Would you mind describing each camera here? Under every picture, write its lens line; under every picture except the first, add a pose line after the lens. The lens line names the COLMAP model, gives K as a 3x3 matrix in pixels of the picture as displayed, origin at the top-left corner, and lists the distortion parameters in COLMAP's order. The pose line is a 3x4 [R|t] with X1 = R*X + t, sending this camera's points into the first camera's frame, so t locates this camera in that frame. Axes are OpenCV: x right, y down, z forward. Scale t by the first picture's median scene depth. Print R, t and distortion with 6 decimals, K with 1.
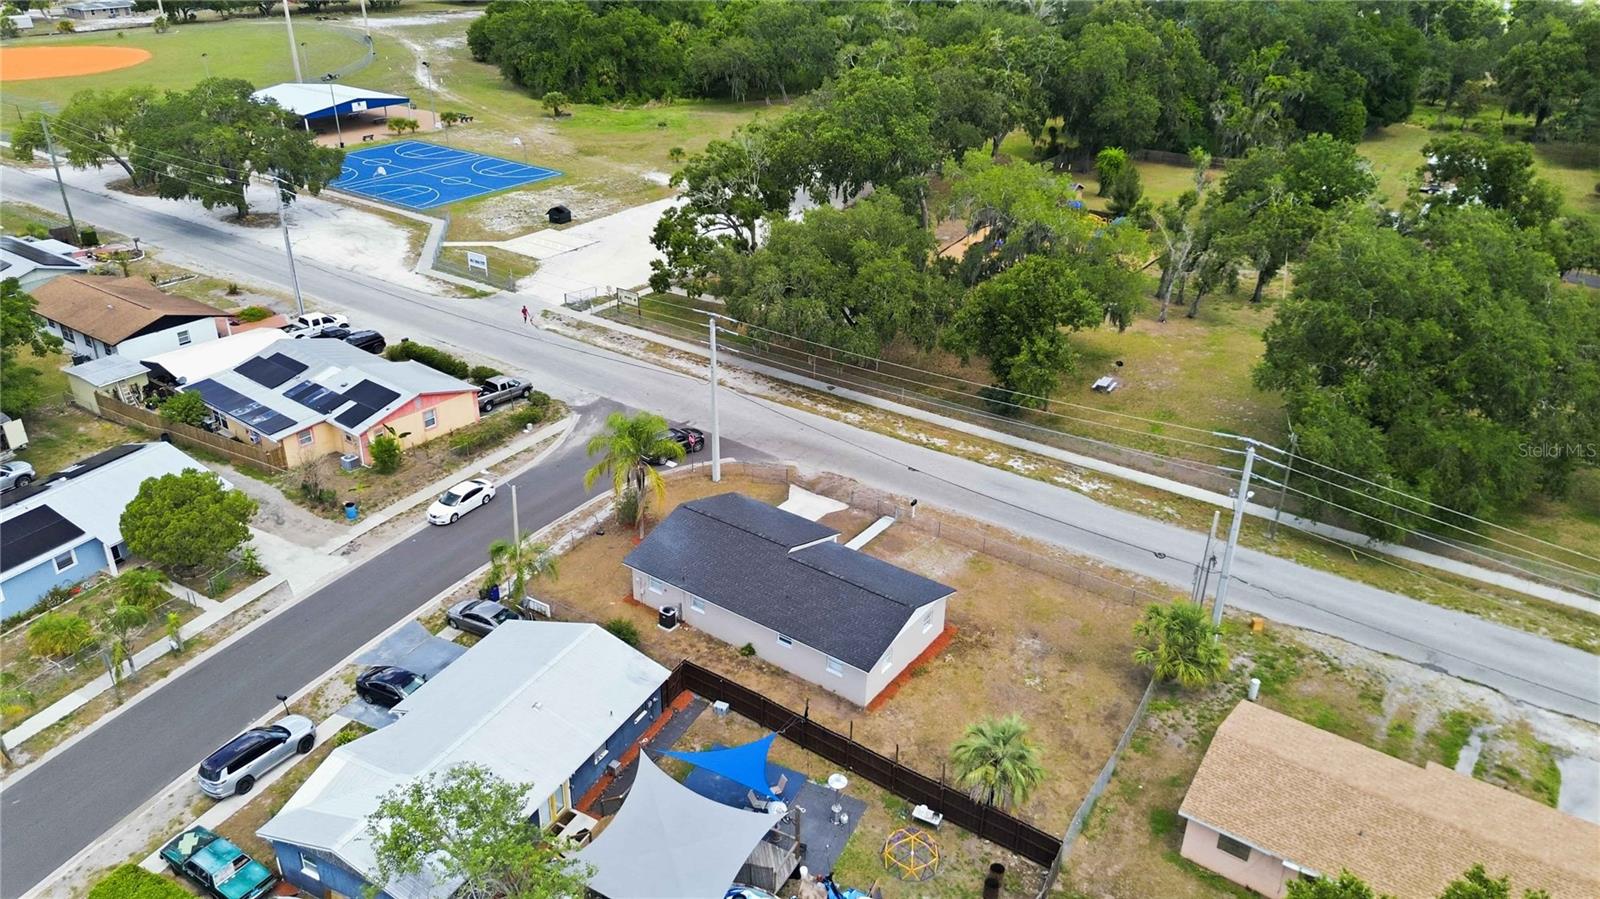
lens RADIAL K [[1138.8, 0, 795.6], [0, 1138.8, 449.8], [0, 0, 1]] dist [0.065669, -0.064695]
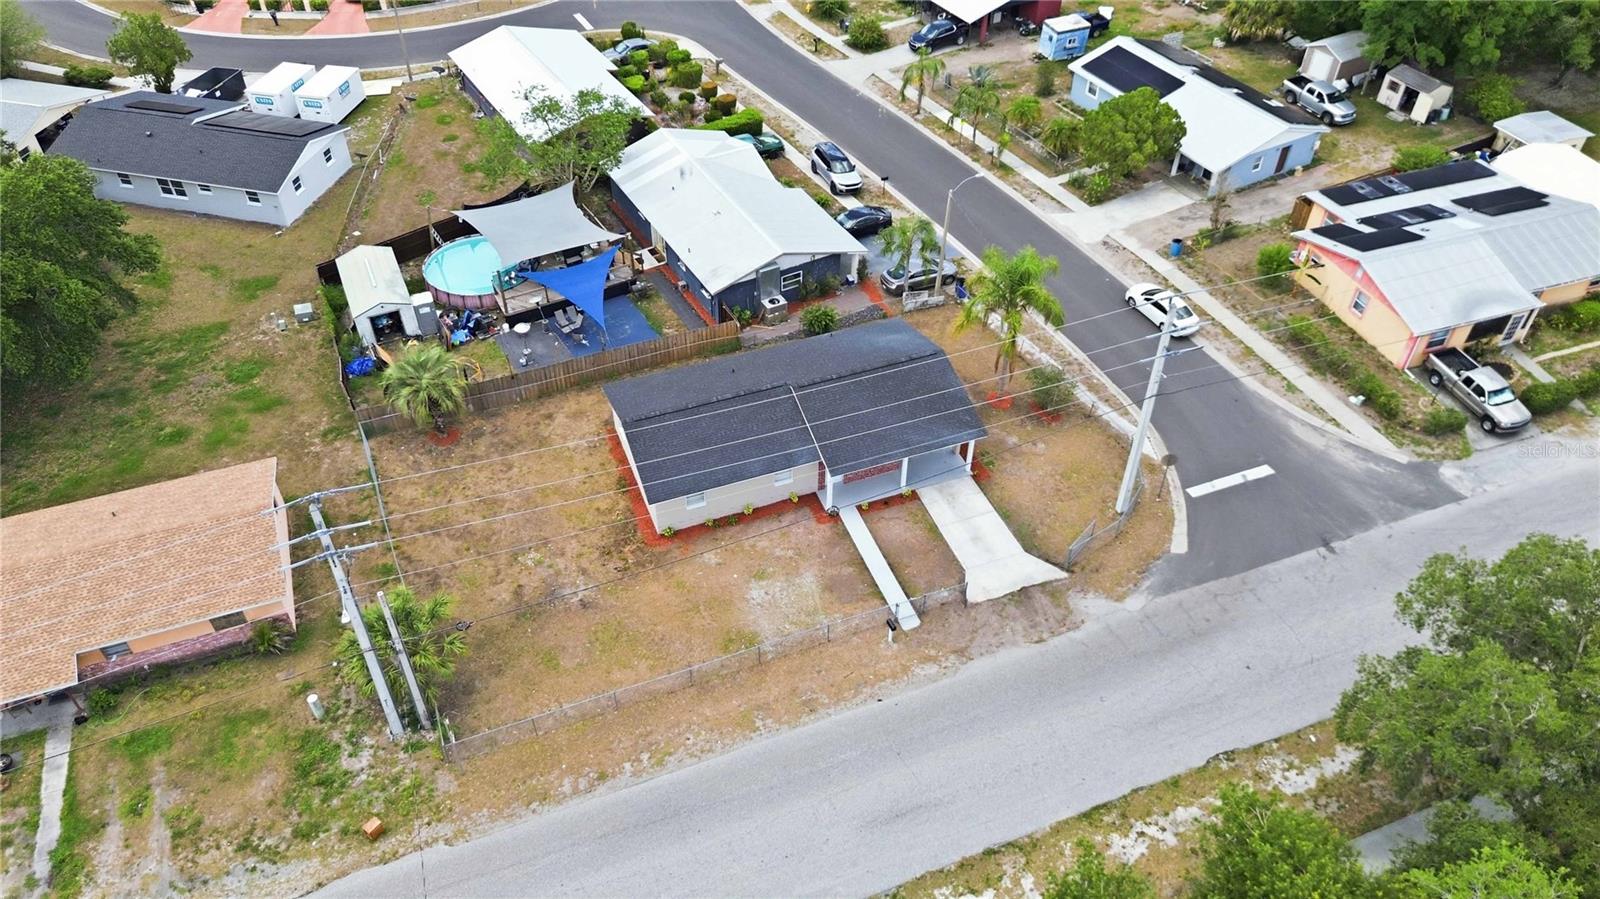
lens RADIAL K [[1138.8, 0, 795.6], [0, 1138.8, 449.8], [0, 0, 1]] dist [0.065669, -0.064695]
pose [[-0.547945, 0.554799, -0.626062, 0.489783], [-0.392854, 0.490079, 0.778131, -0.490881], [0.738526, 0.672325, -0.050581, 0.929294]]
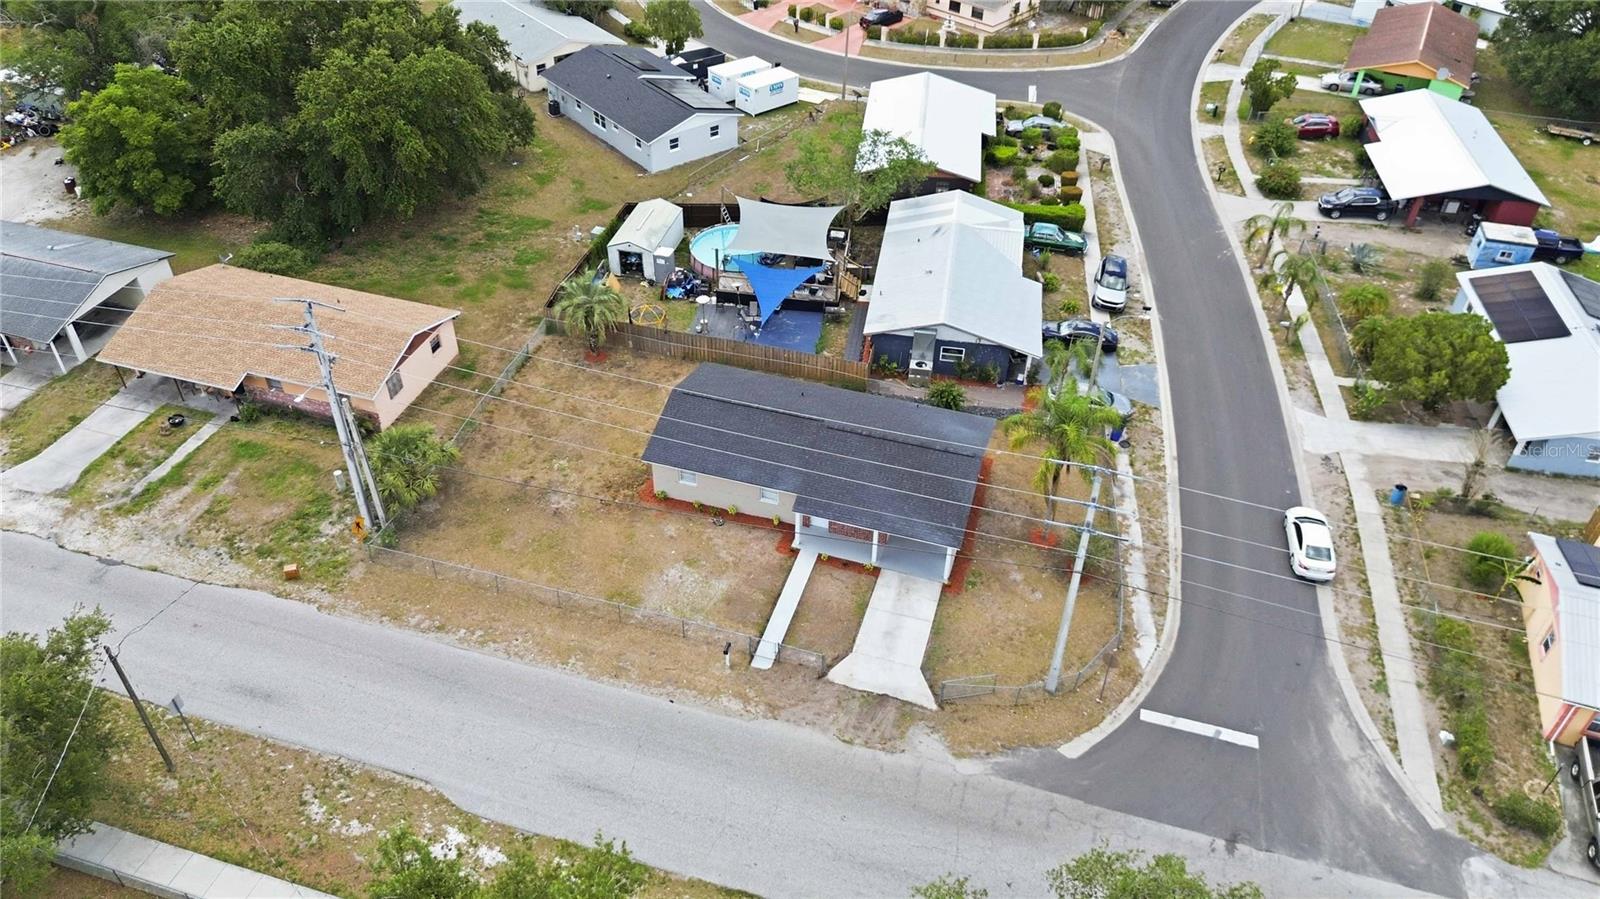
lens RADIAL K [[1138.8, 0, 795.6], [0, 1138.8, 449.8], [0, 0, 1]] dist [0.065669, -0.064695]
pose [[-0.948562, 0.177571, -0.262103, 0.223077], [-0.170232, 0.411944, 0.895166, -0.615047], [0.266928, 0.893739, -0.360527, 1.154051]]
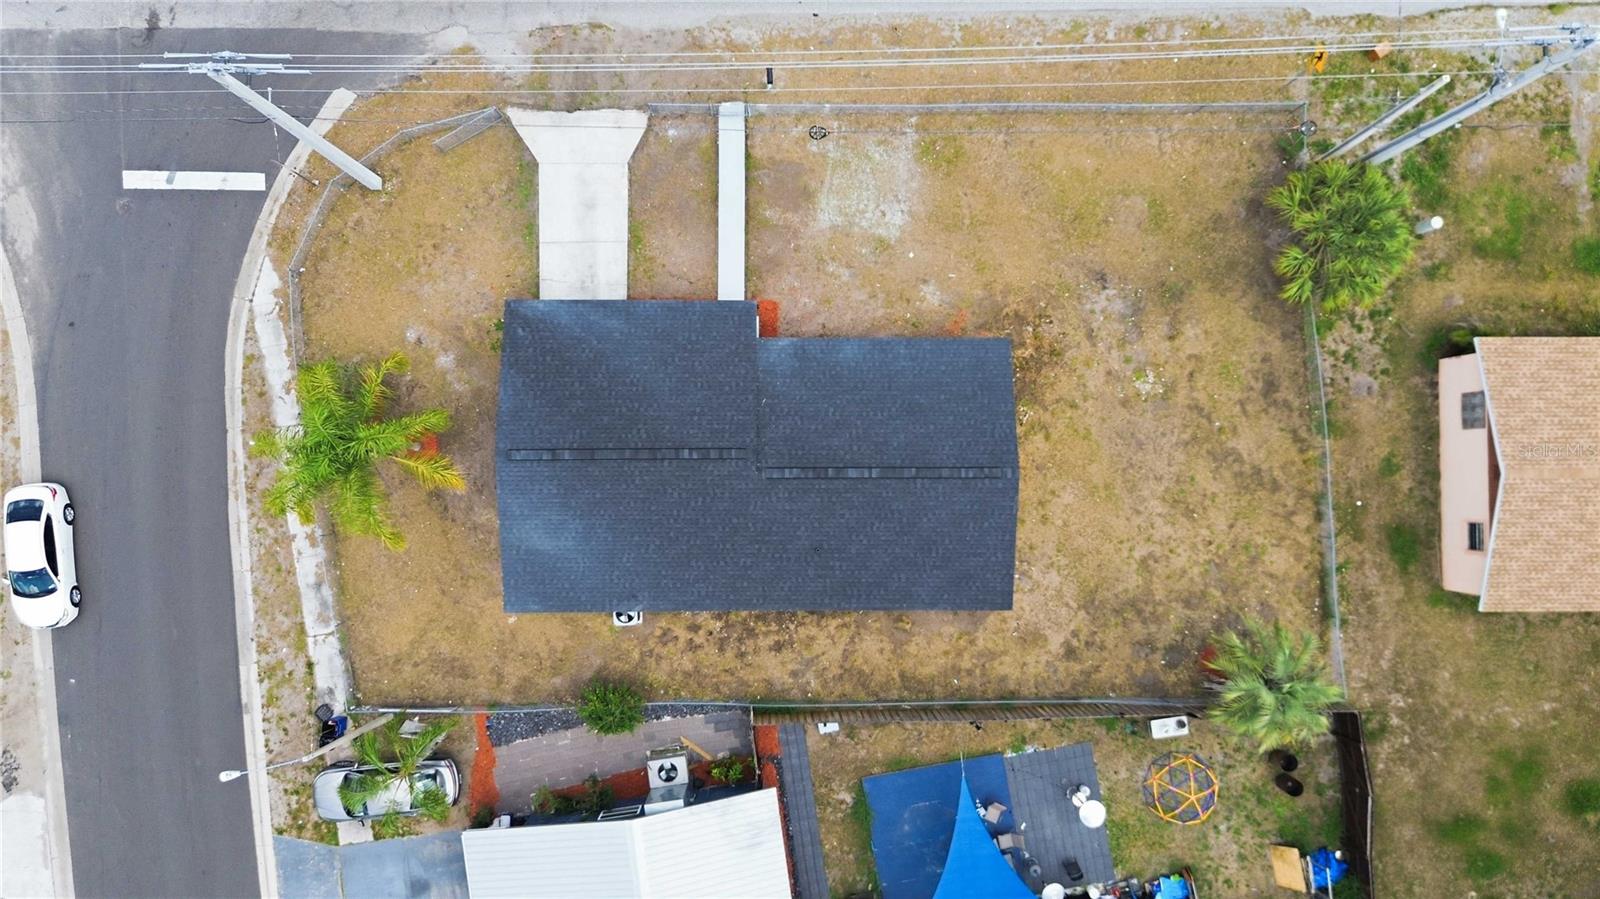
lens RADIAL K [[1138.8, 0, 795.6], [0, 1138.8, 449.8], [0, 0, 1]] dist [0.065669, -0.064695]
pose [[0.810732, -0.585215, 0.015427, 0.004499], [0.258252, 0.381172, 0.887702, -0.357131], [-0.525377, -0.715704, 0.460161, 0.628198]]
